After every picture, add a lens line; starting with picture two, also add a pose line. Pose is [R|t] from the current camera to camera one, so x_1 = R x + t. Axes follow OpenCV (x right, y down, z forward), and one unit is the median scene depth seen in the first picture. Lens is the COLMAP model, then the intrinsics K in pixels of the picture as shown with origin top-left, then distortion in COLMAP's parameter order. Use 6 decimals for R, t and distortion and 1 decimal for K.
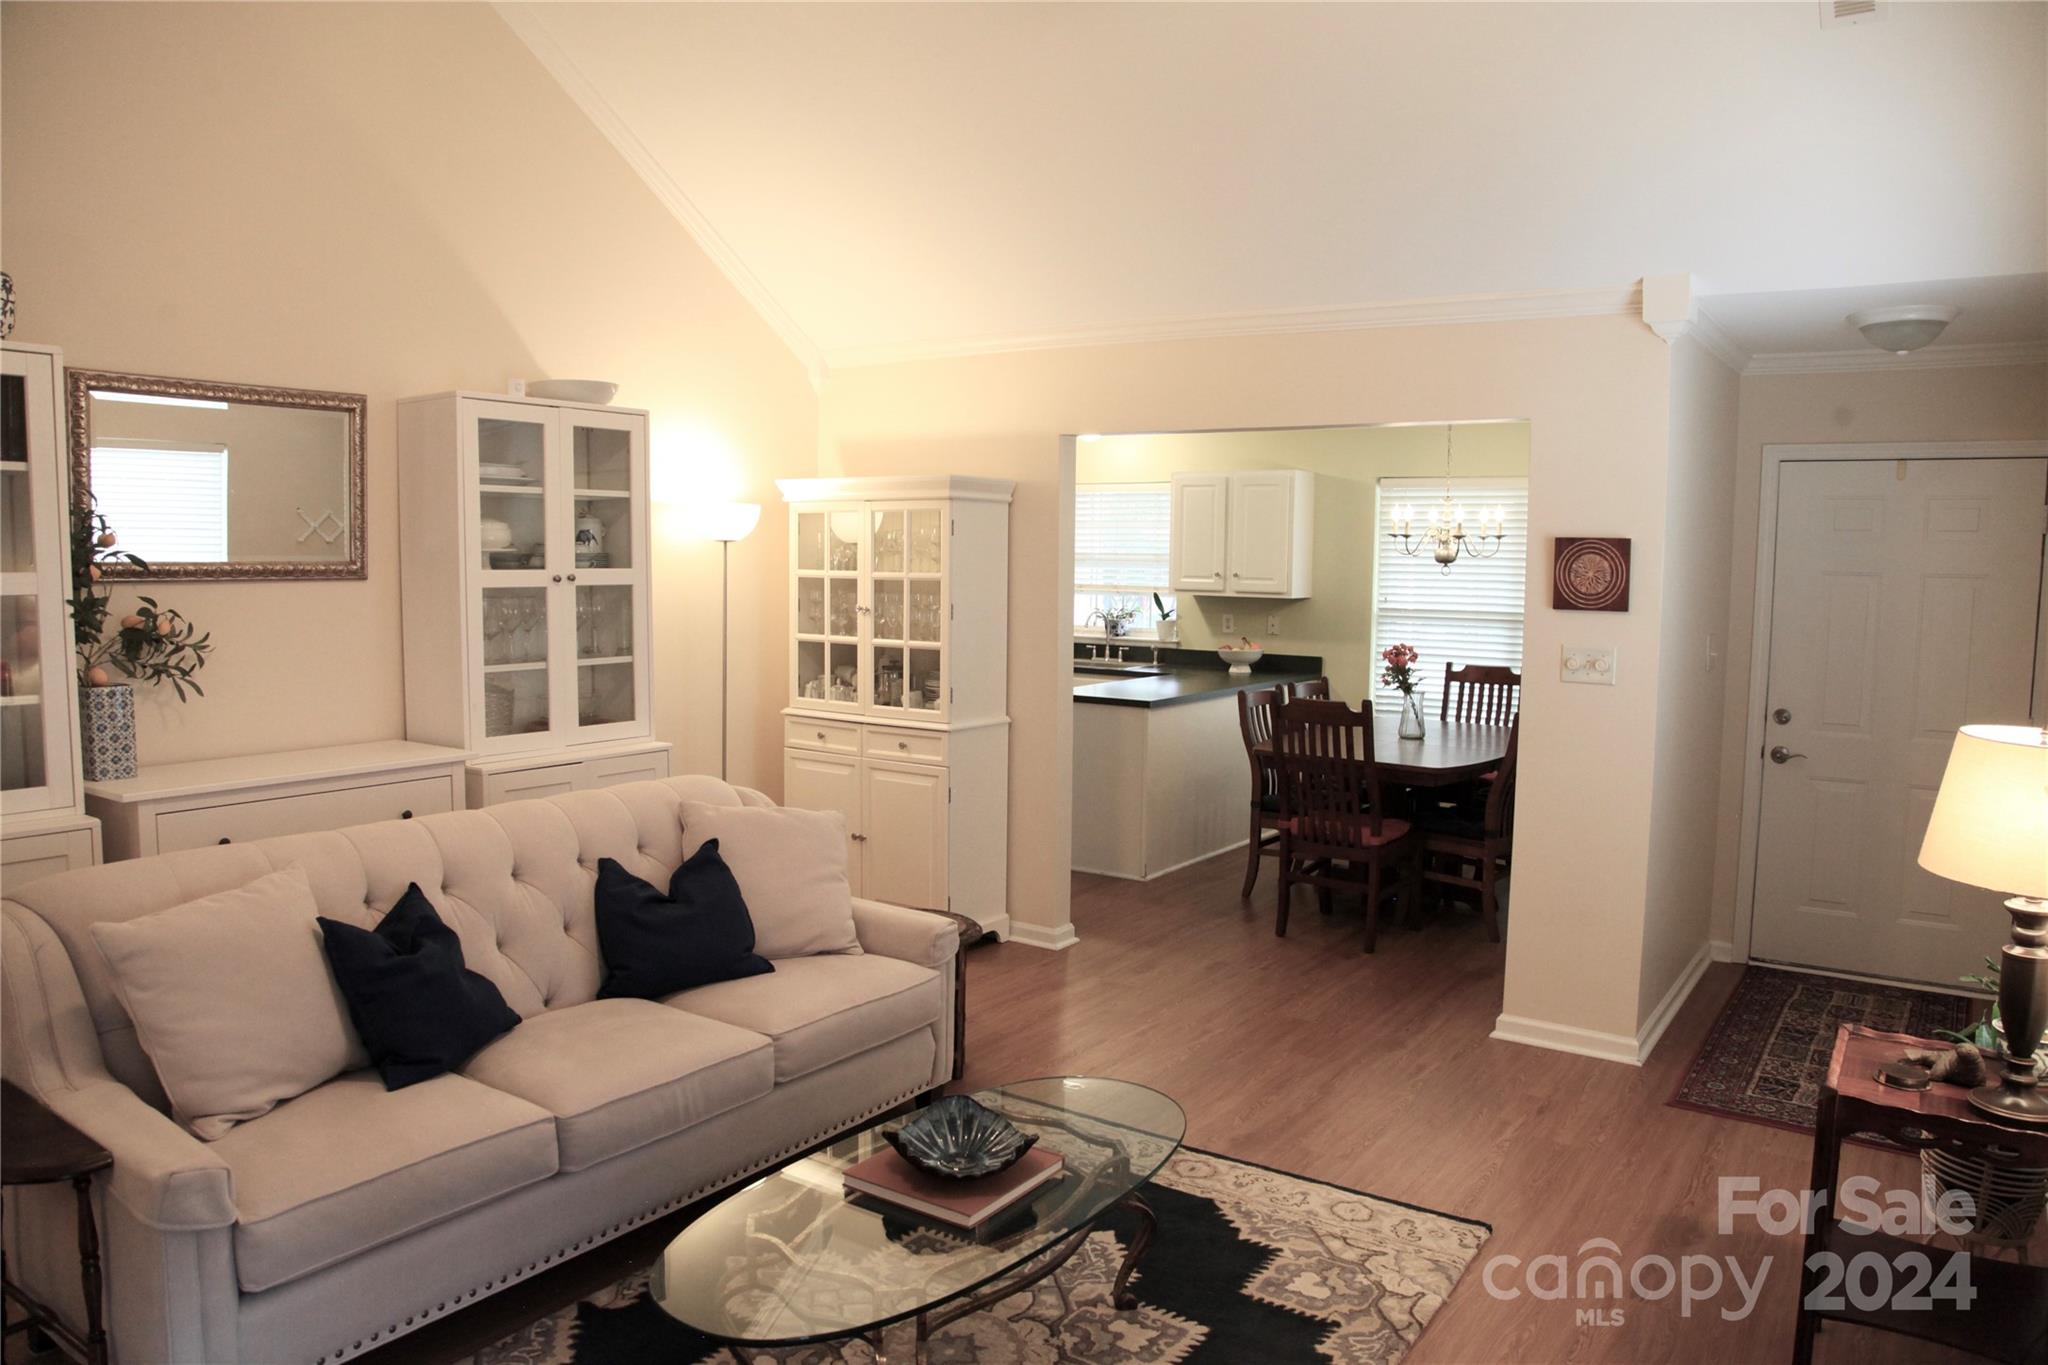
lens RADIAL K [[1416.4, 0, 1024.0], [0, 1416.4, 682.5], [0, 0, 1]] dist [-0.115404, 0.066399]
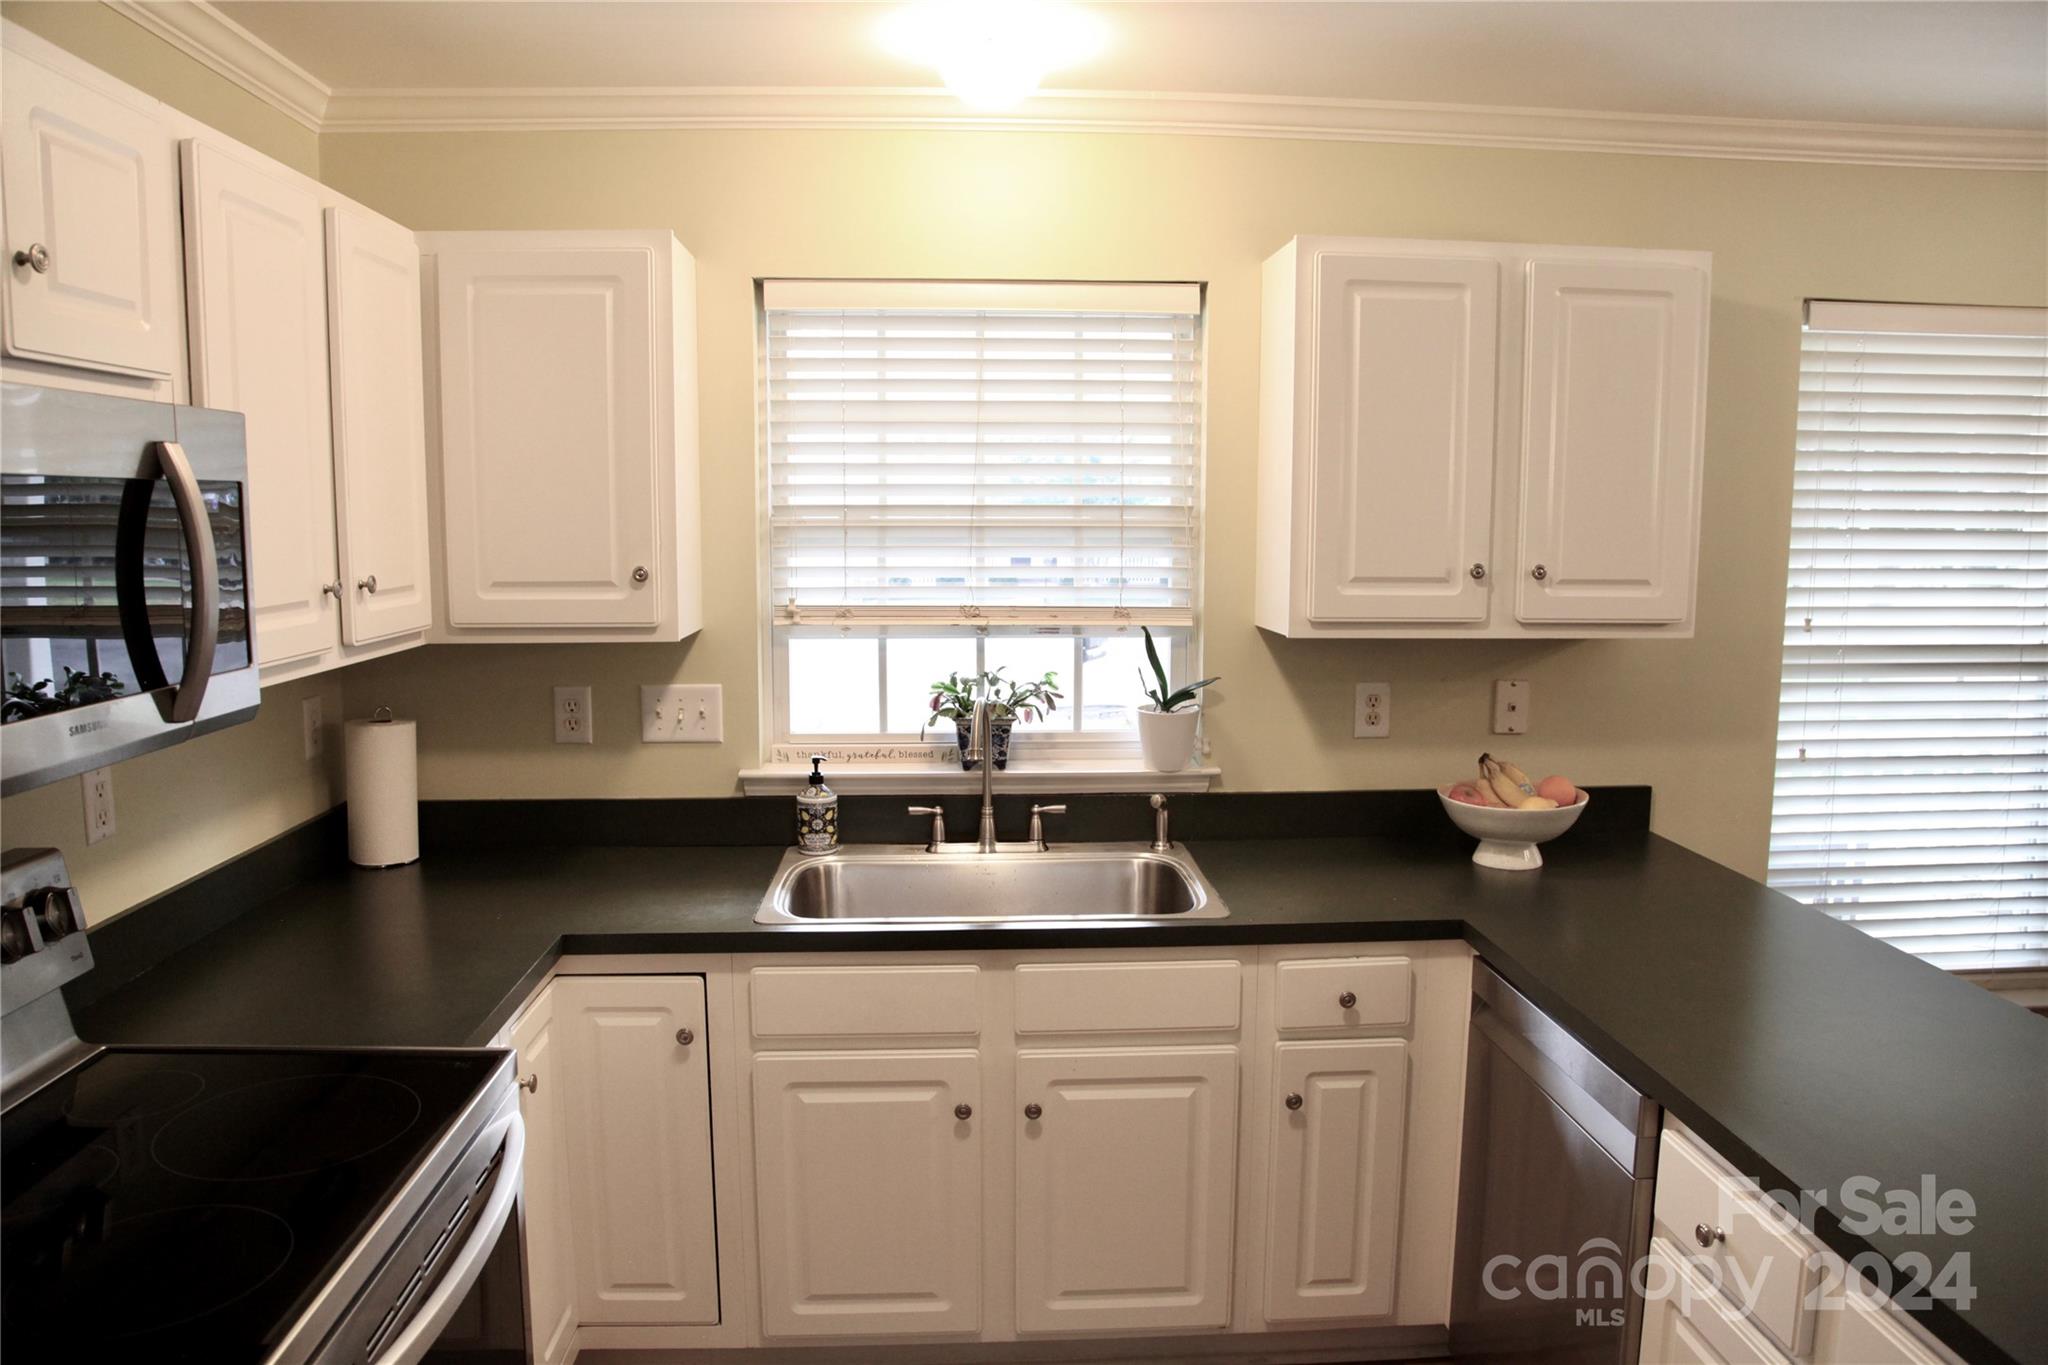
lens RADIAL K [[1416.4, 0, 1024.0], [0, 1416.4, 682.5], [0, 0, 1]] dist [-0.115404, 0.066399]
pose [[0.777344, -0.083728, 0.623479, -0.157863], [0.063763, 0.996486, 0.054321, -0.085139], [-0.625836, -0.002471, 0.779950, 0.928072]]
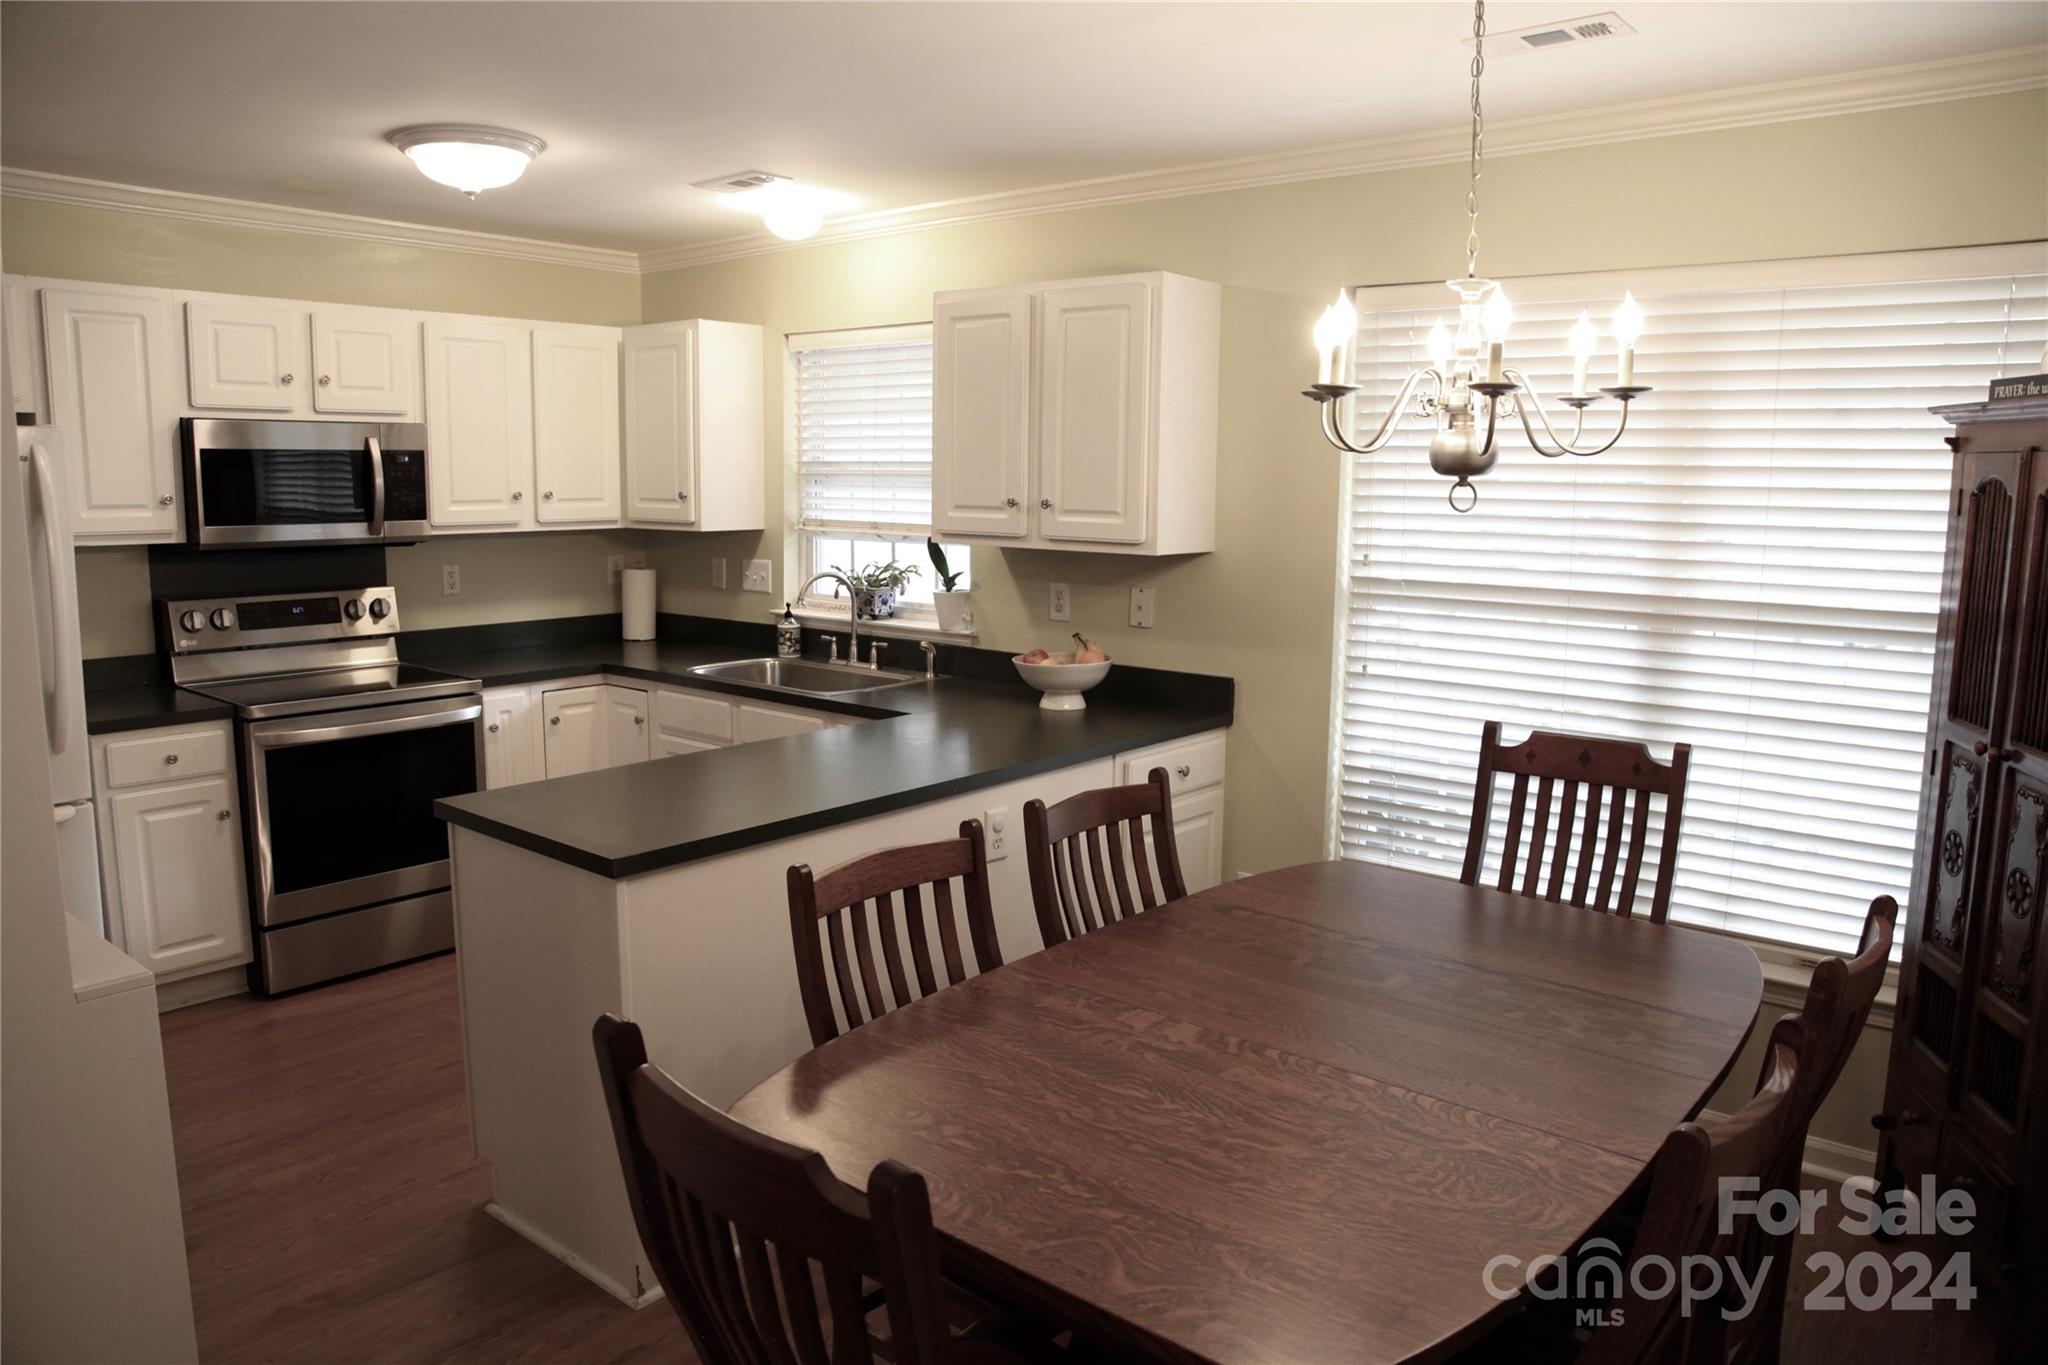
lens RADIAL K [[1416.4, 0, 1024.0], [0, 1416.4, 682.5], [0, 0, 1]] dist [-0.115404, 0.066399]
pose [[0.996886, 0.012258, -0.077901, 0.201658], [-0.007910, 0.998406, 0.055890, -0.048349], [0.078461, -0.055100, 0.995393, 0.592729]]
